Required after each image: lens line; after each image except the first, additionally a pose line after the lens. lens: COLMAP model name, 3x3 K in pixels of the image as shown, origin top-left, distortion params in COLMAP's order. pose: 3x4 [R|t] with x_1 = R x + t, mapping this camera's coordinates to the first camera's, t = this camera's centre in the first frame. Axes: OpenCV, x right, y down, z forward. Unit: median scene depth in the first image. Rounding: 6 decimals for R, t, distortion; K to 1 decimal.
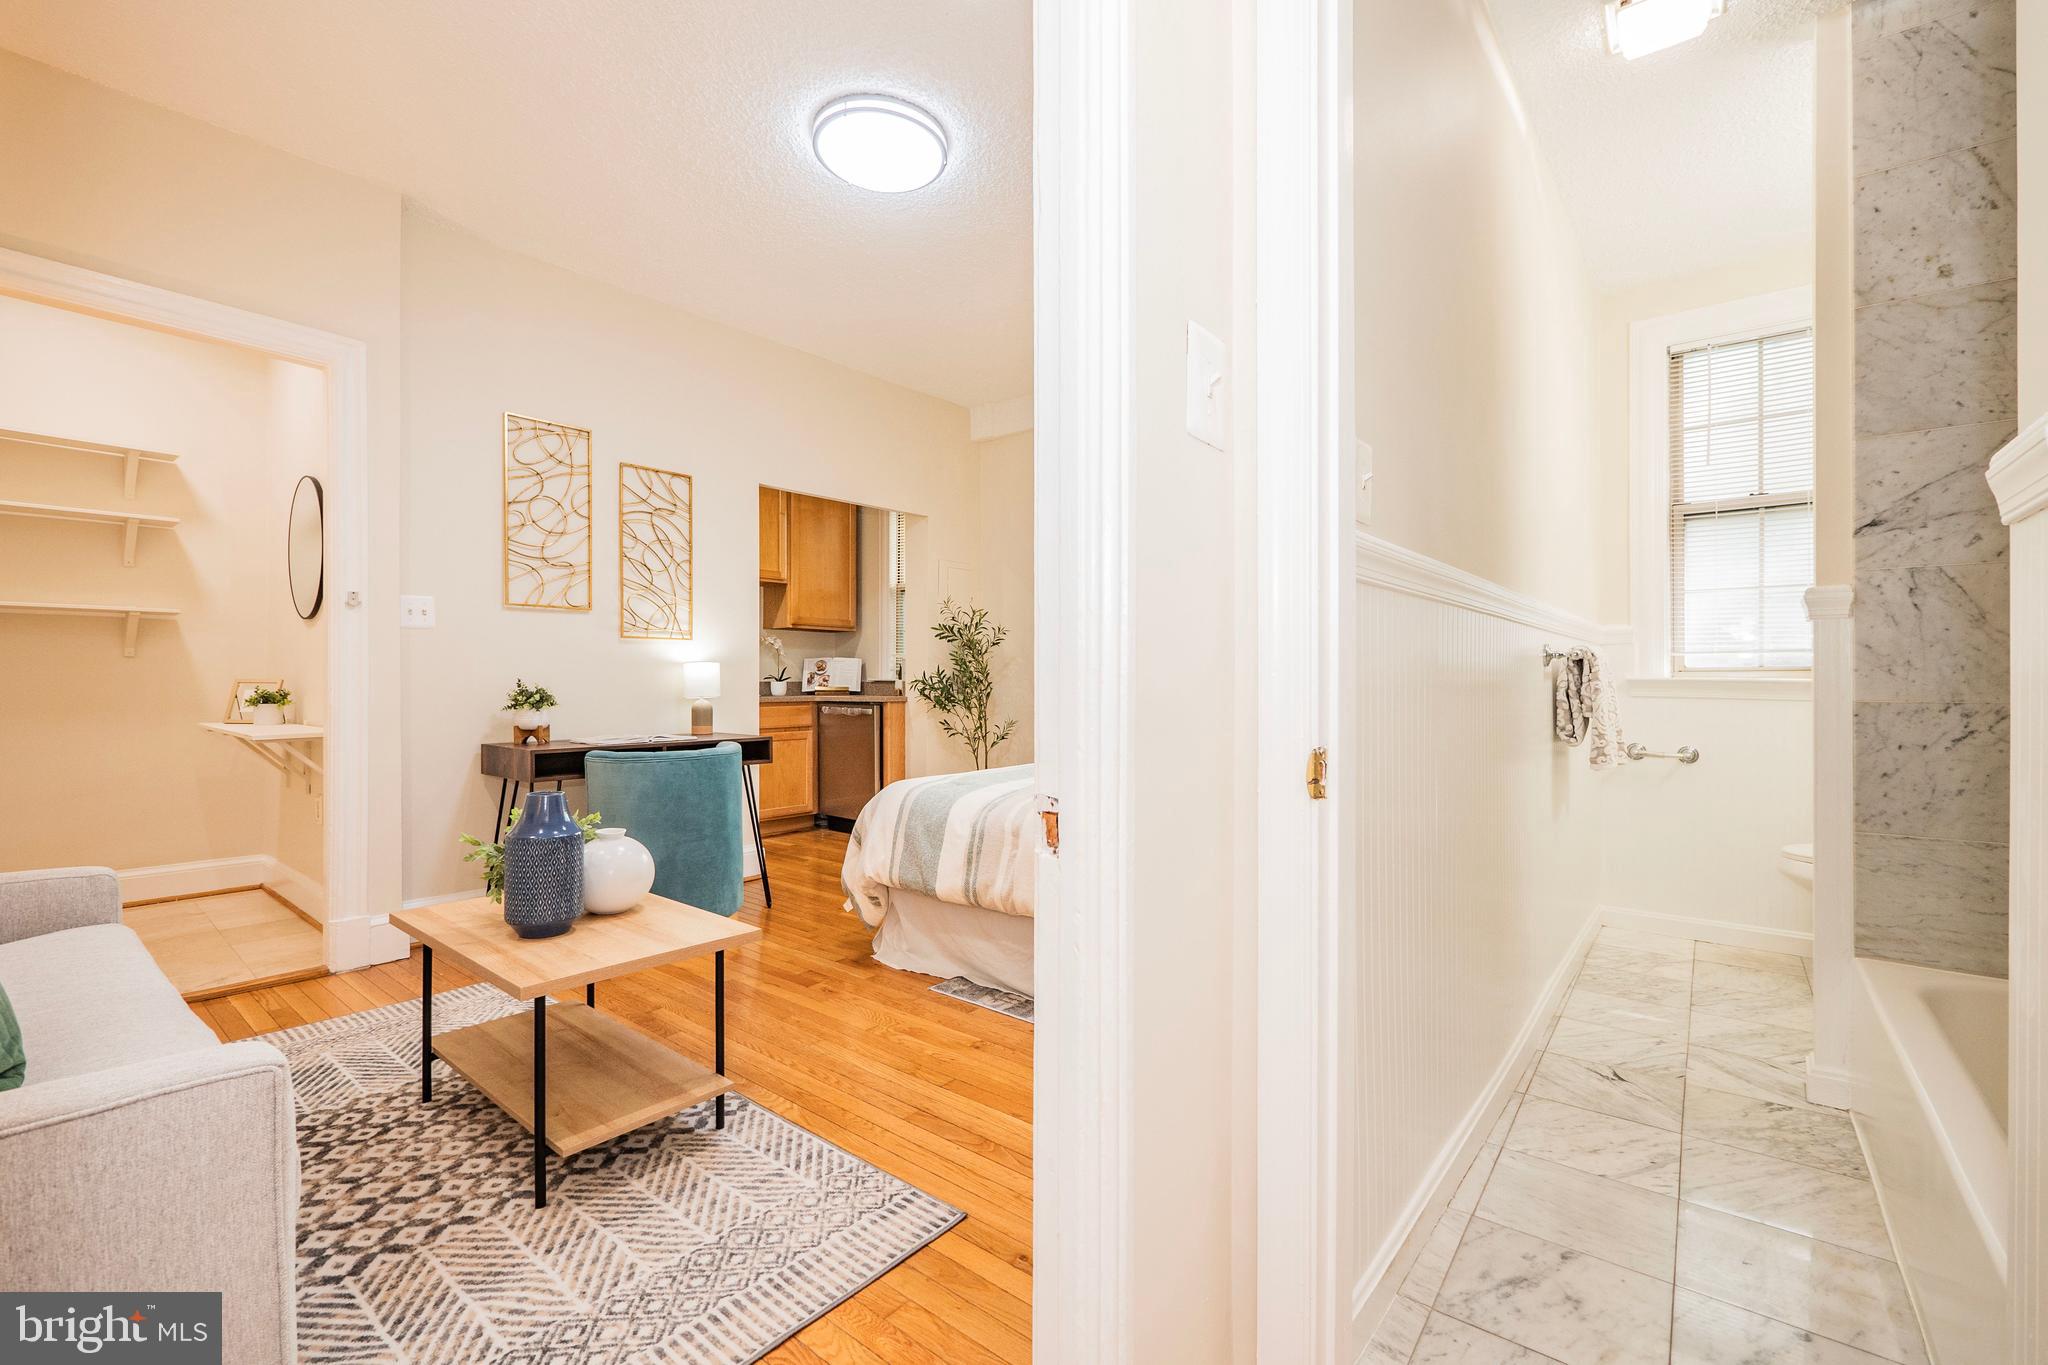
lens RADIAL K [[863.4, 0, 1025.2], [0, 863.4, 679.6], [0, 0, 1]] dist [-0.007358, 0.001284]
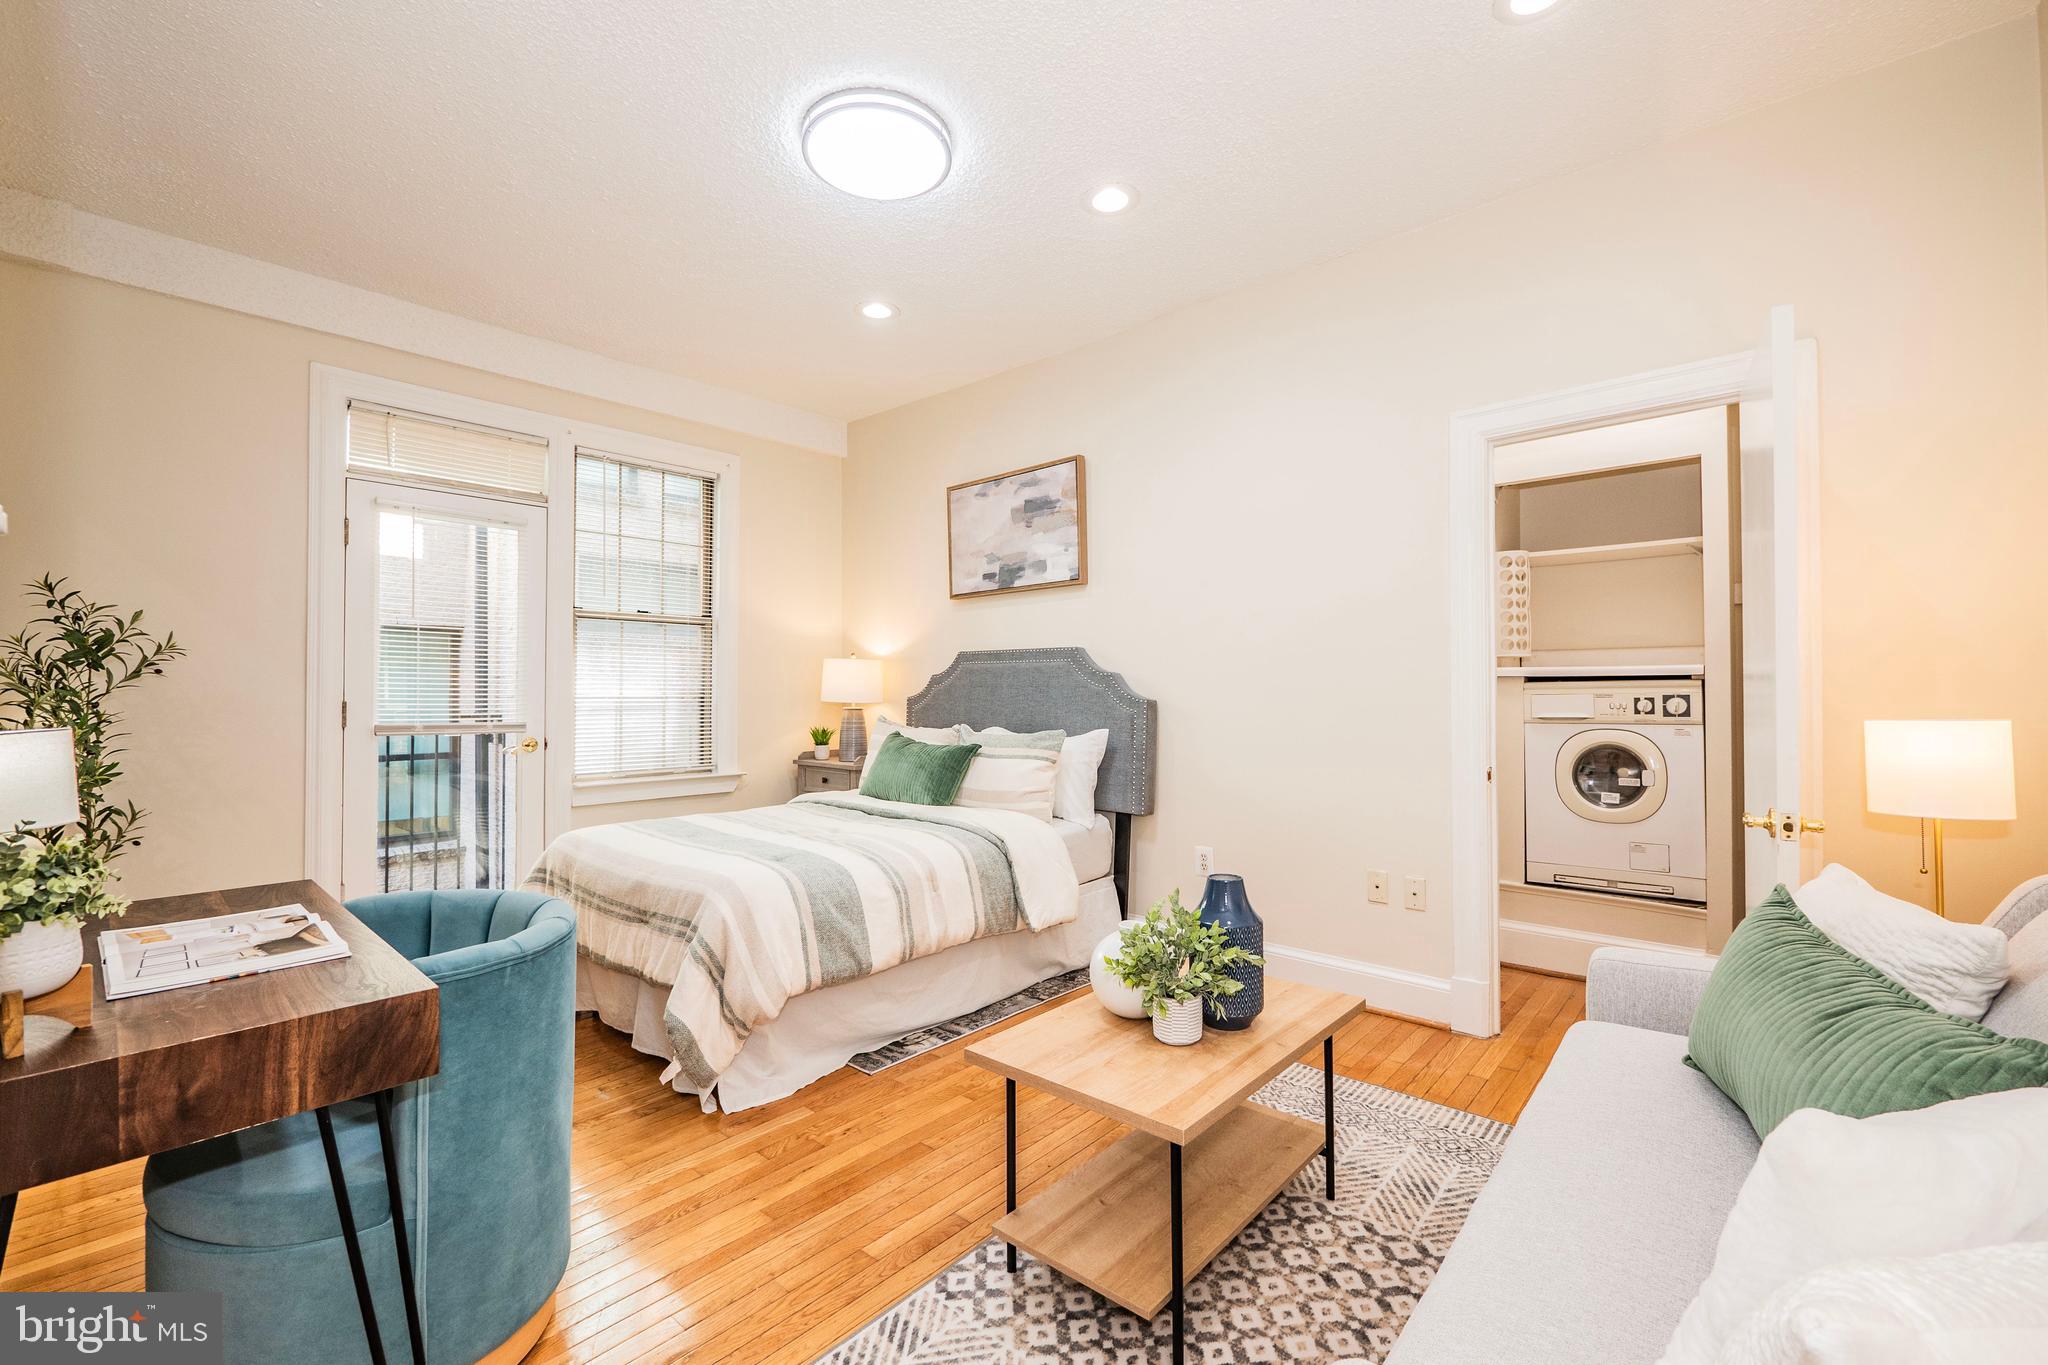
lens RADIAL K [[863.4, 0, 1022.6], [0, 863.4, 685.2], [0, 0, 1]] dist [-0.007358, 0.001284]
pose [[0.042836, 0.007290, 0.999056, -0.562293], [0.003121, 0.999968, -0.007431, -0.027716], [-0.999077, 0.003437, 0.042812, 0.434920]]
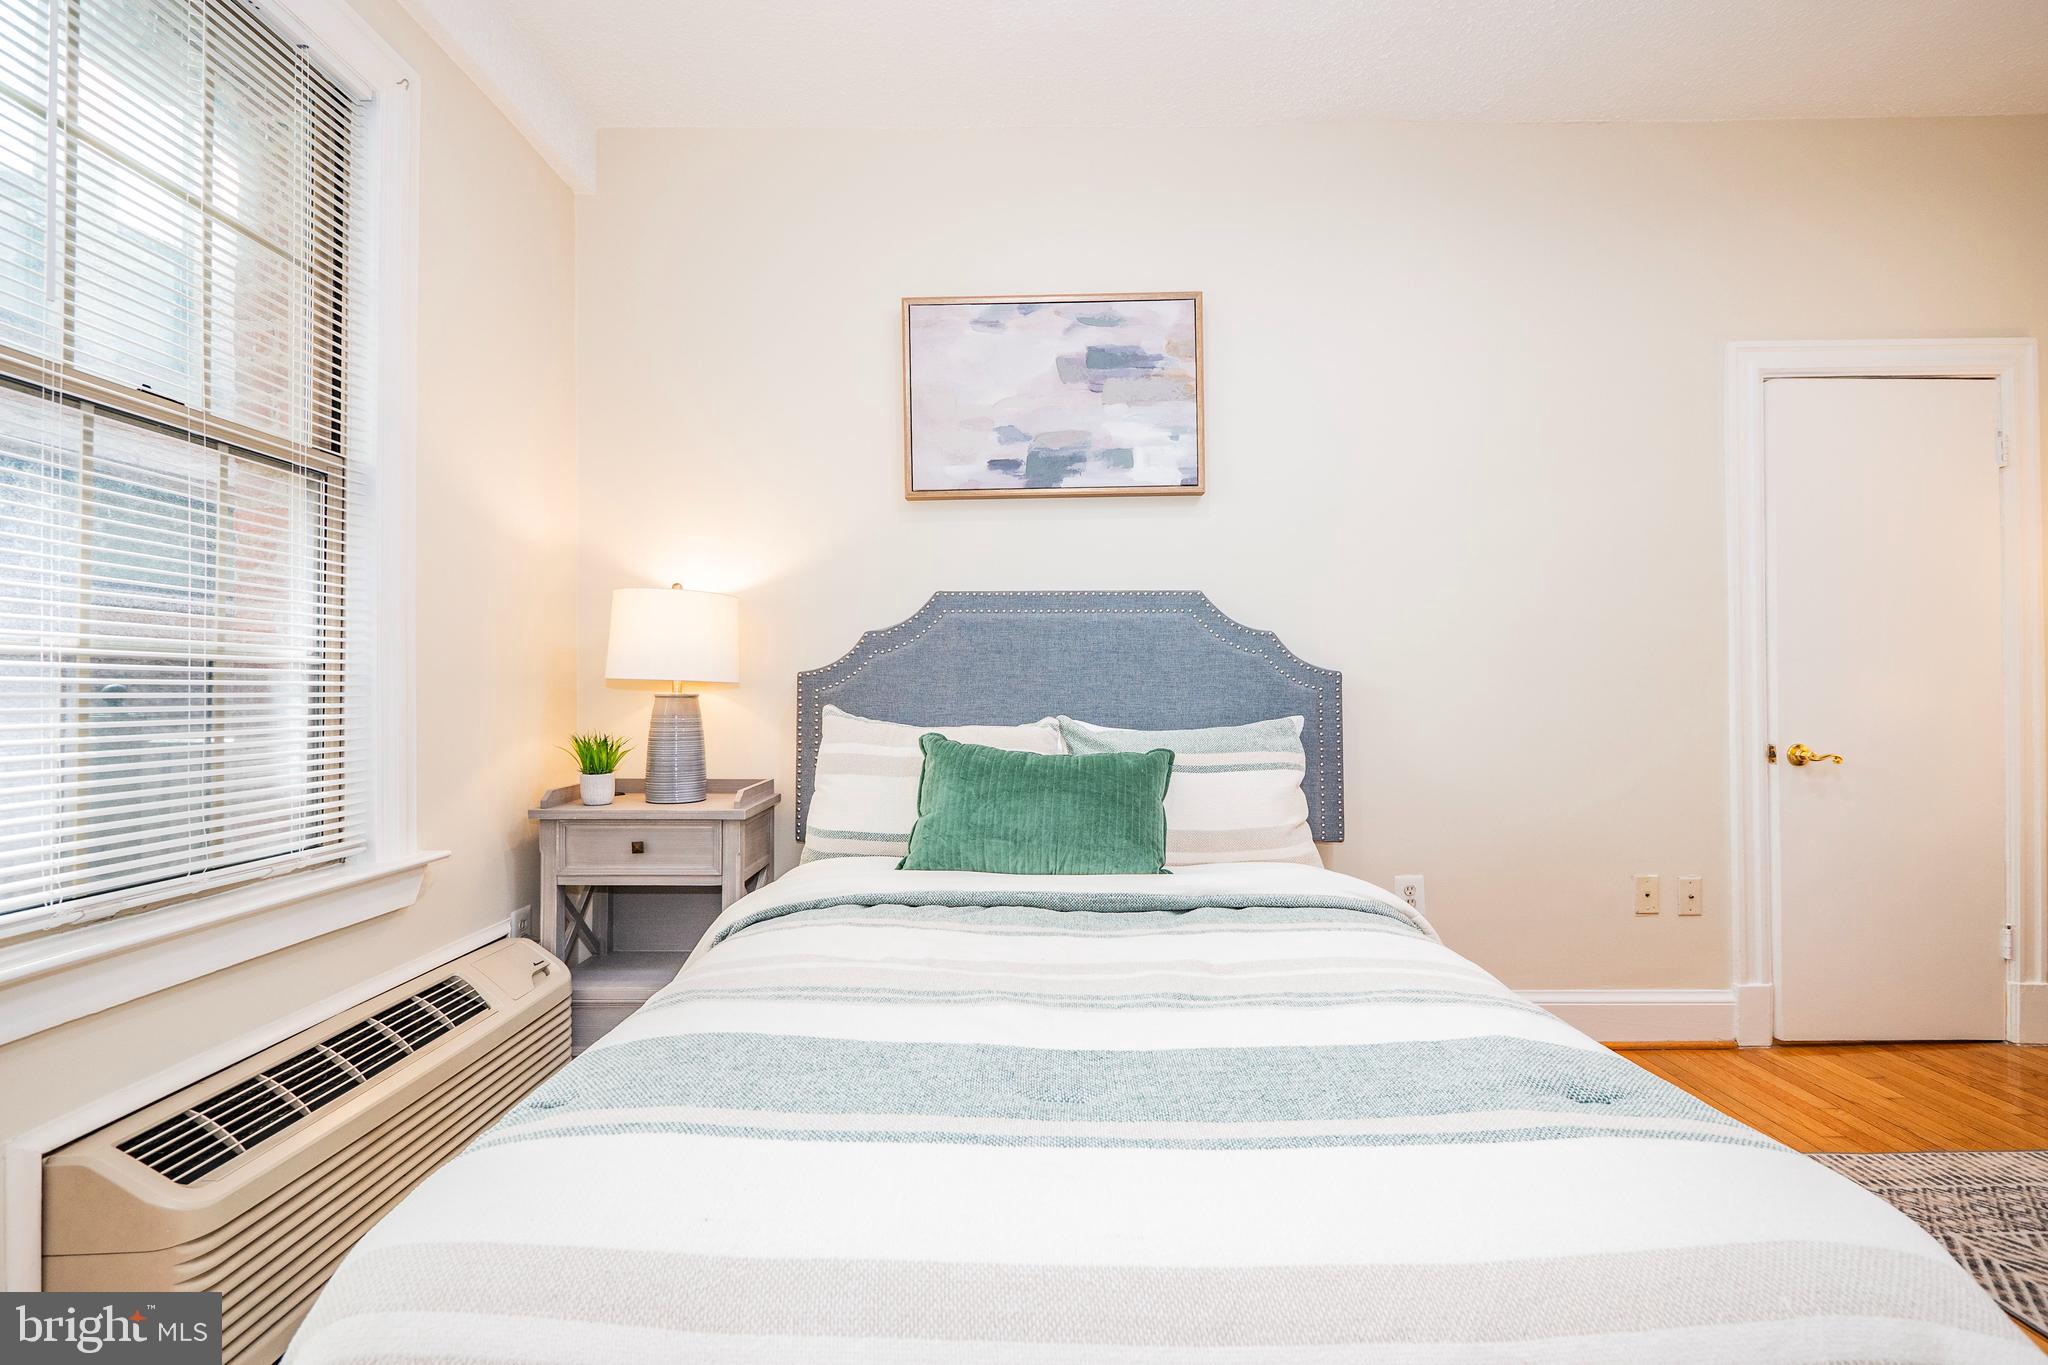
lens RADIAL K [[863.4, 0, 1026.1], [0, 863.4, 681.1], [0, 0, 1]] dist [-0.007358, 0.001284]
pose [[-0.631008, 0.010632, 0.775703, -0.113248], [0.005546, 0.999942, -0.009195, -0.011880], [-0.775757, -0.001500, -0.631031, 0.804282]]
